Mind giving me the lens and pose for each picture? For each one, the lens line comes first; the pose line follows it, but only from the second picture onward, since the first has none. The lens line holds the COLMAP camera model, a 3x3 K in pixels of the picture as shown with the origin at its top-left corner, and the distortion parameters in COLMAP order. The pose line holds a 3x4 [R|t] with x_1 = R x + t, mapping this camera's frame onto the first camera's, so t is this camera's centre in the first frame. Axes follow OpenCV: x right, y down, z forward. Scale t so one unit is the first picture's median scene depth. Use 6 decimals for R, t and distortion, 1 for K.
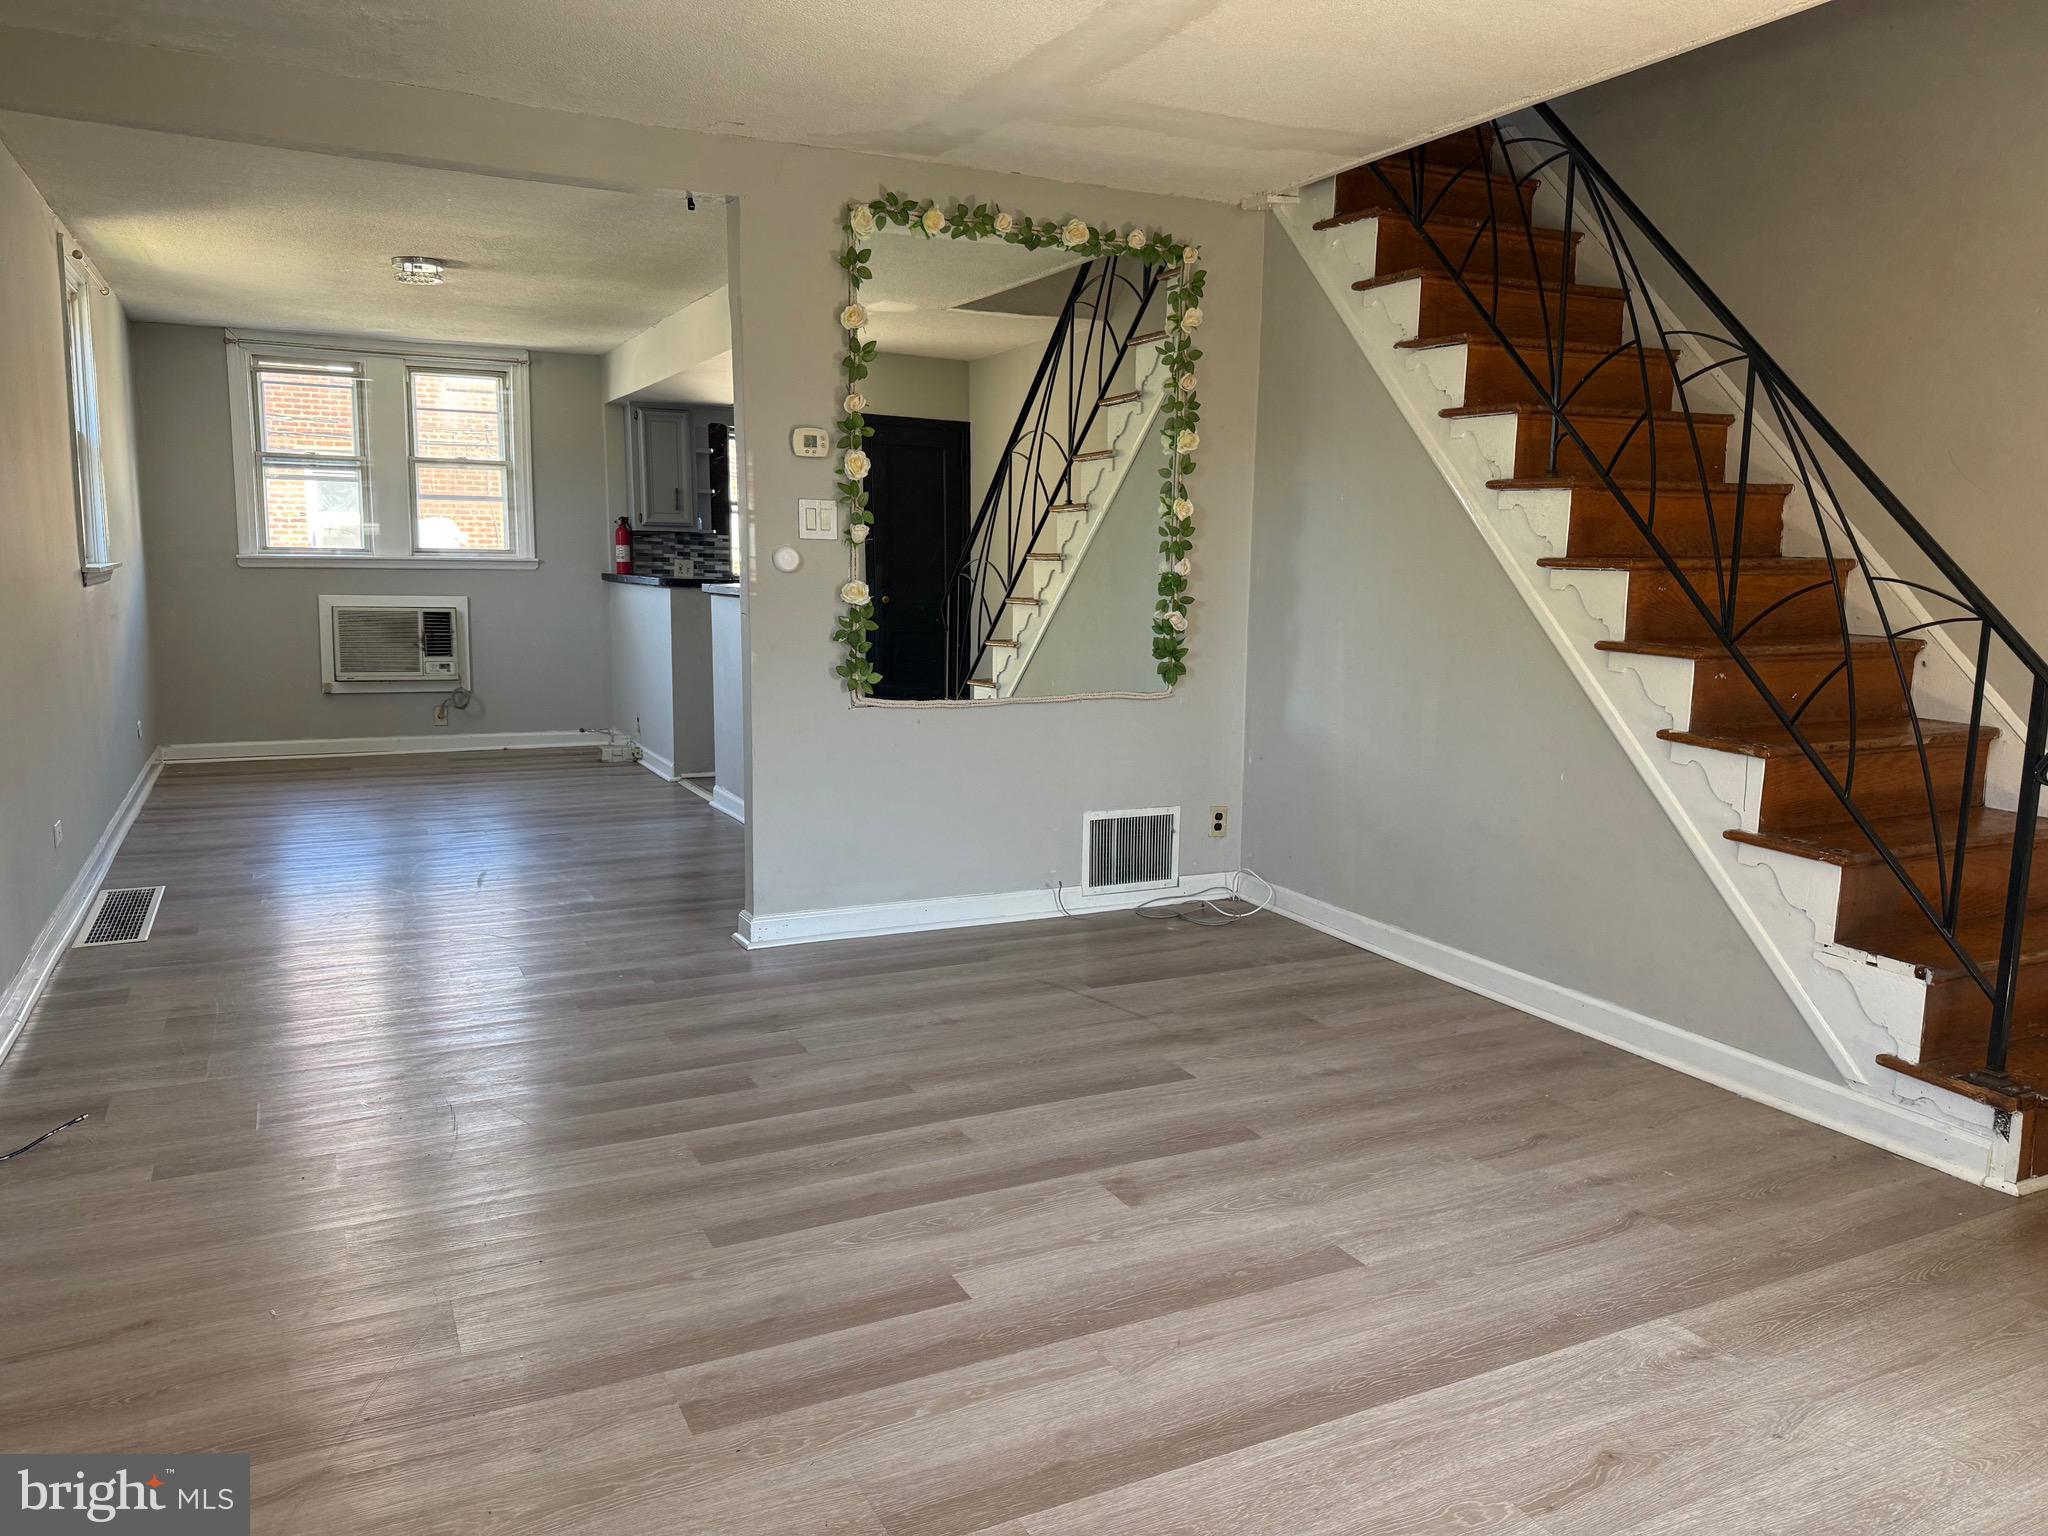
lens RADIAL K [[1402.1, 0, 1016.2], [0, 1402.1, 766.5], [0, 0, 1]] dist [0.159449, -0.283977]
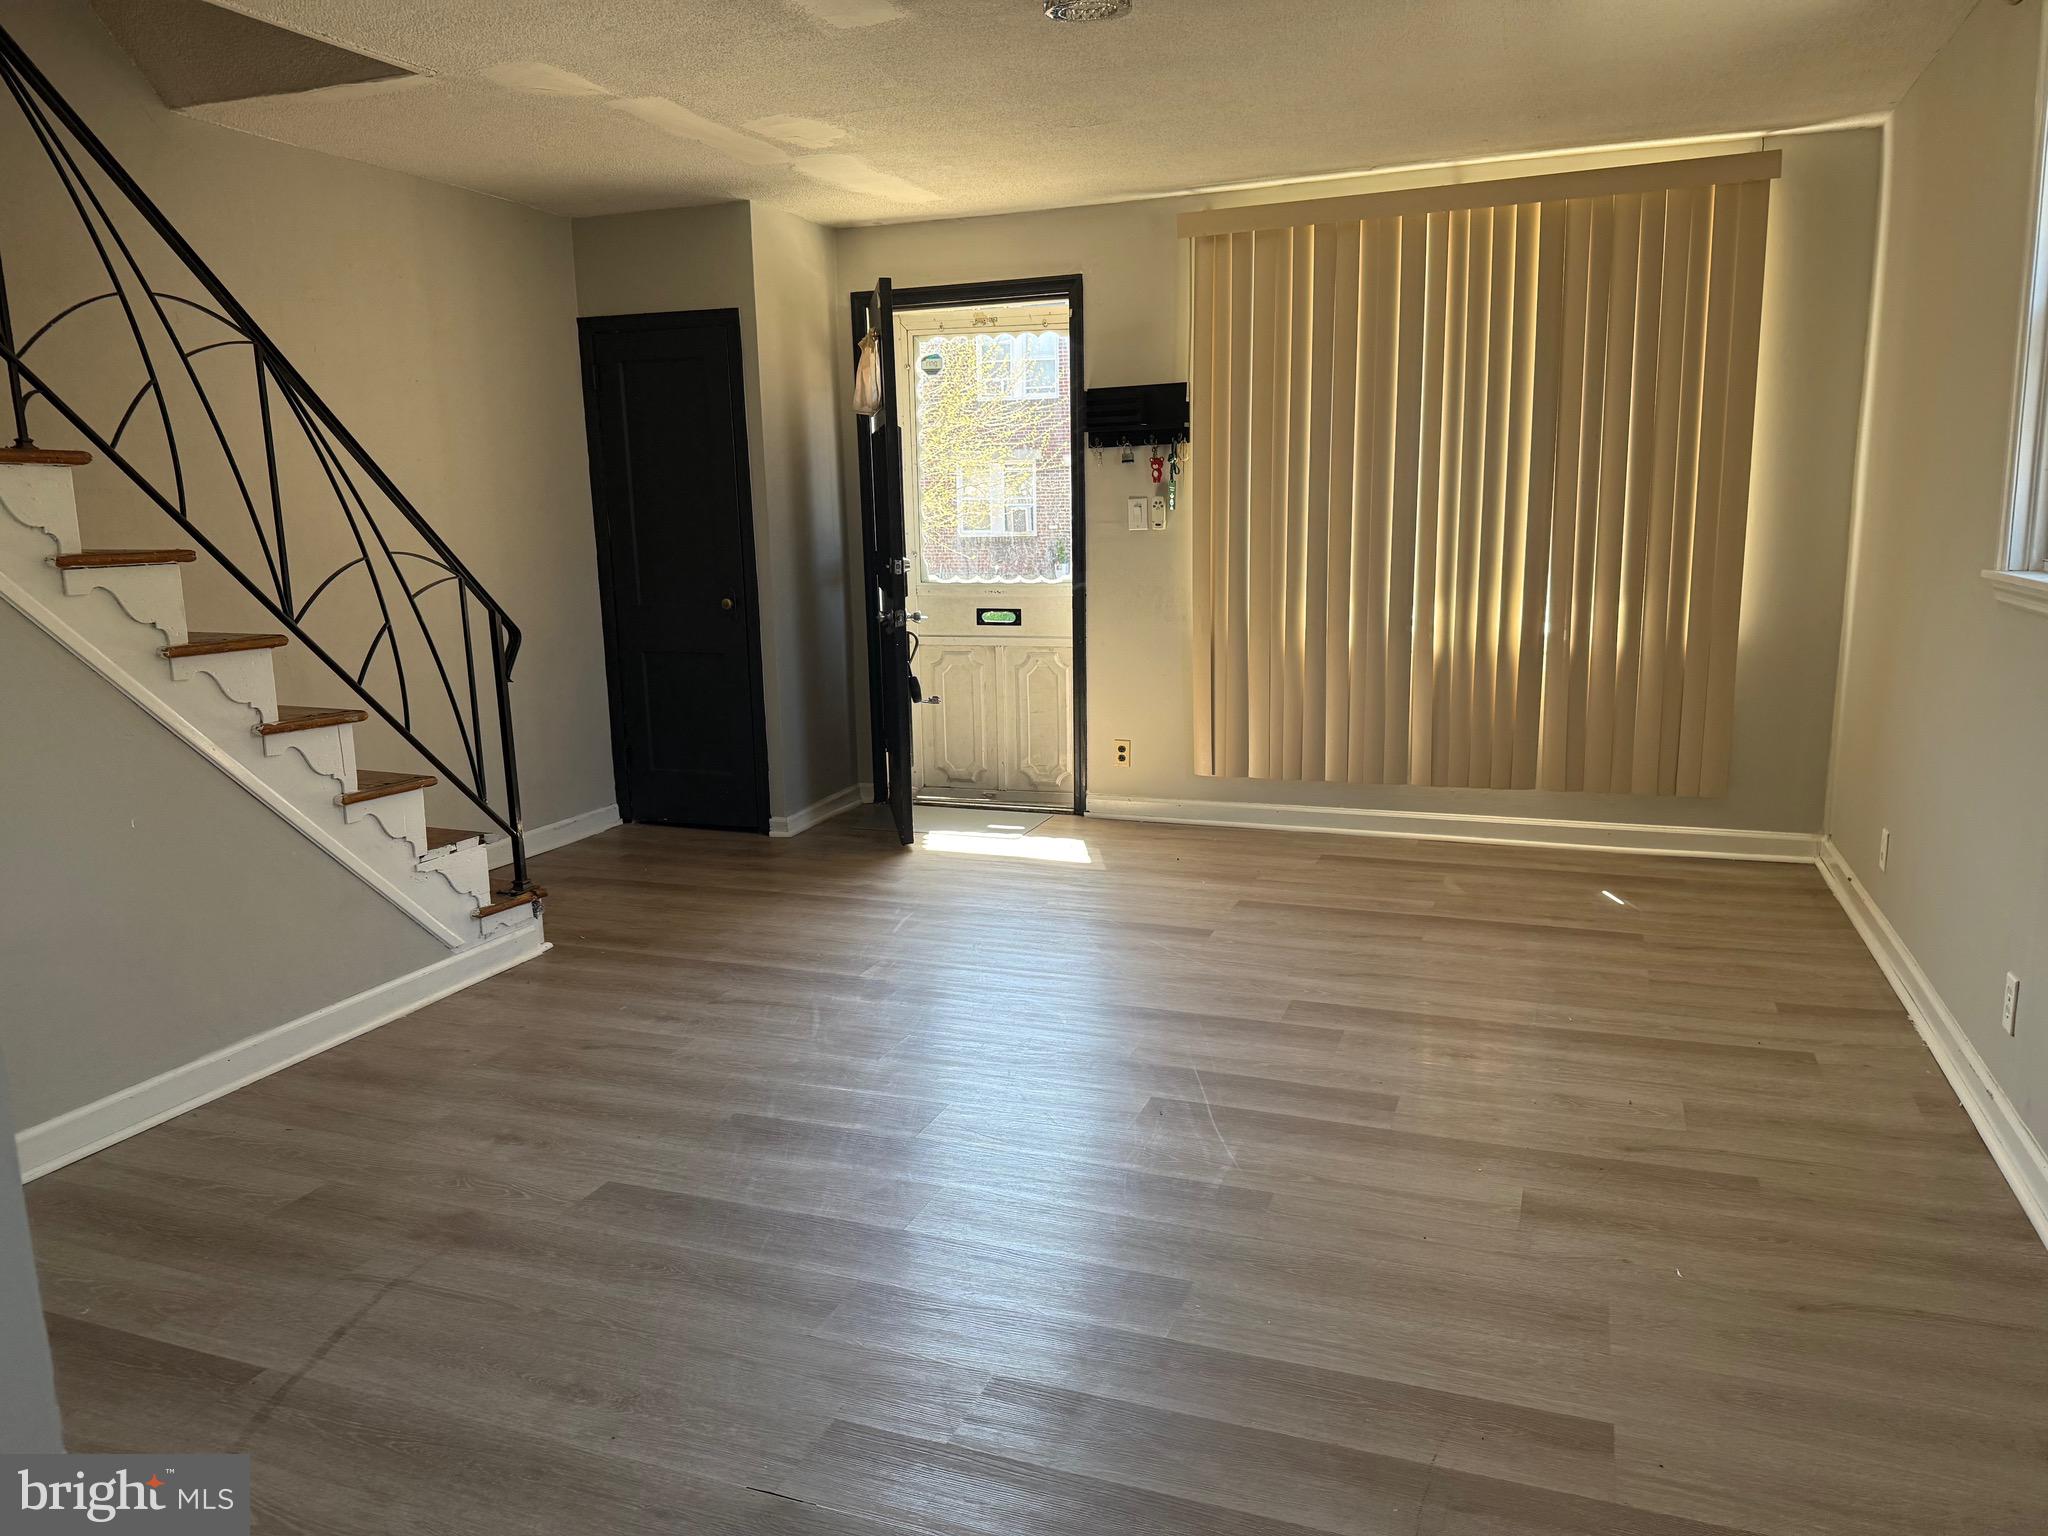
lens RADIAL K [[1444.7, 0, 1021.3], [0, 1444.7, 767.4], [0, 0, 1]] dist [0.124275, -0.204910]
pose [[-0.672141, -0.134215, 0.728157, -0.519982], [0.123478, 0.949344, 0.288964, -0.188187], [-0.730054, 0.284135, -0.621520, 1.074086]]
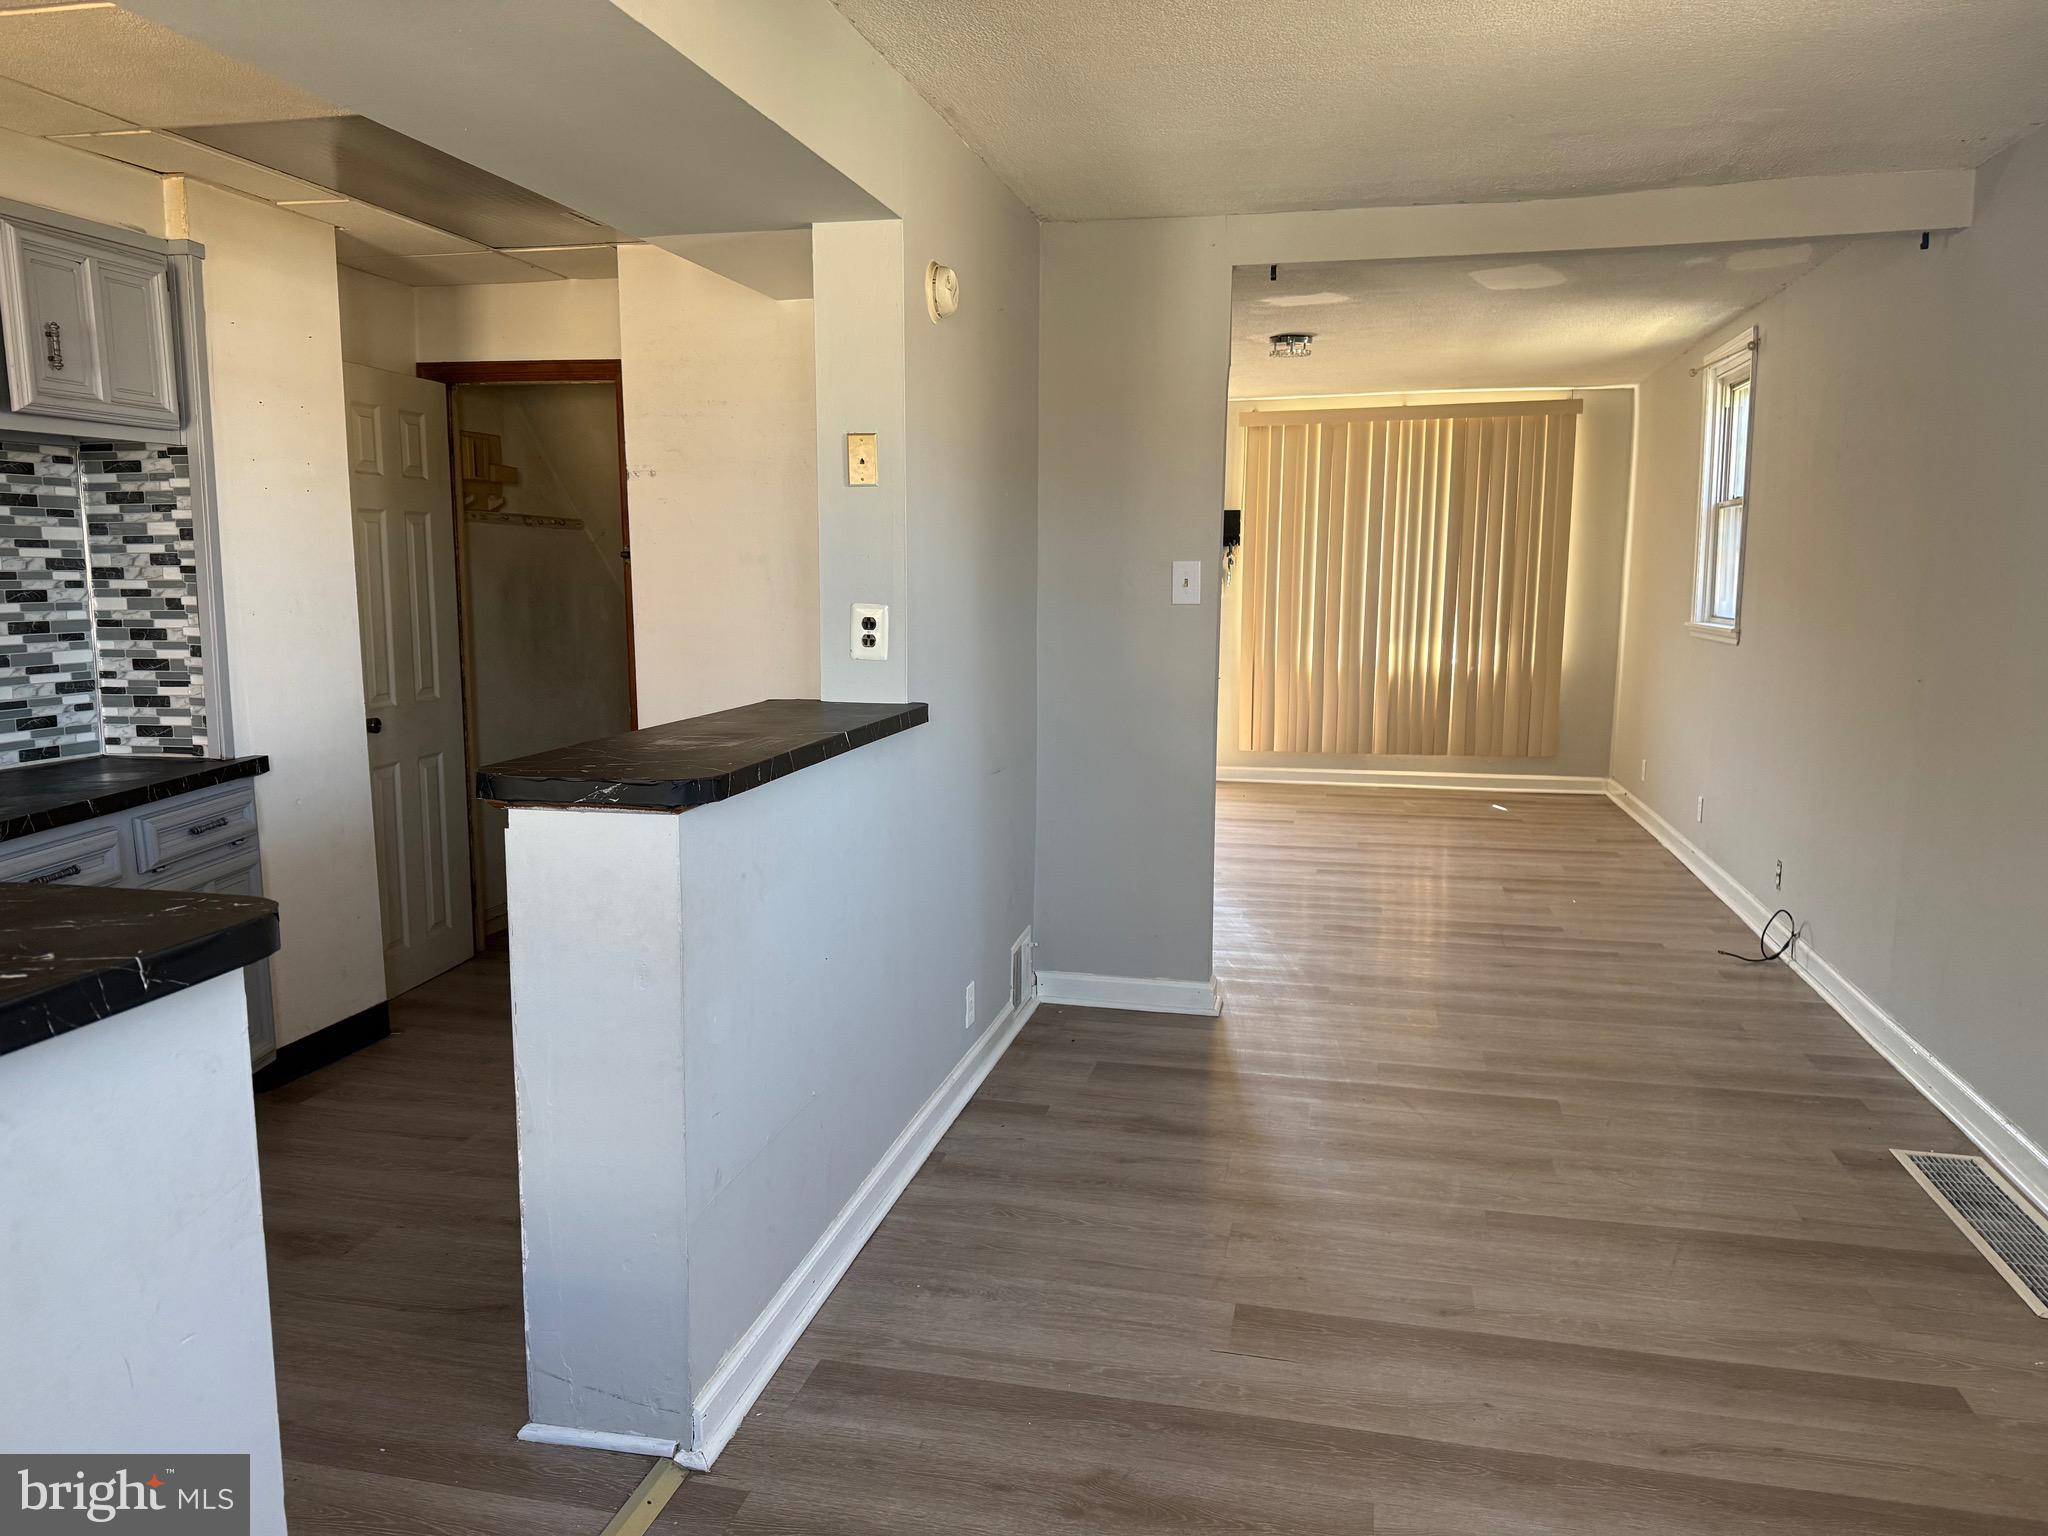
lens RADIAL K [[1415.9, 0, 1021.7], [0, 1415.9, 770.2], [0, 0, 1]] dist [0.087742, -0.123398]
pose [[-0.763966, -0.103171, 0.636955, -0.772956], [0.086880, 0.961699, 0.259975, -0.334295], [-0.639381, 0.253951, -0.725742, 1.944411]]
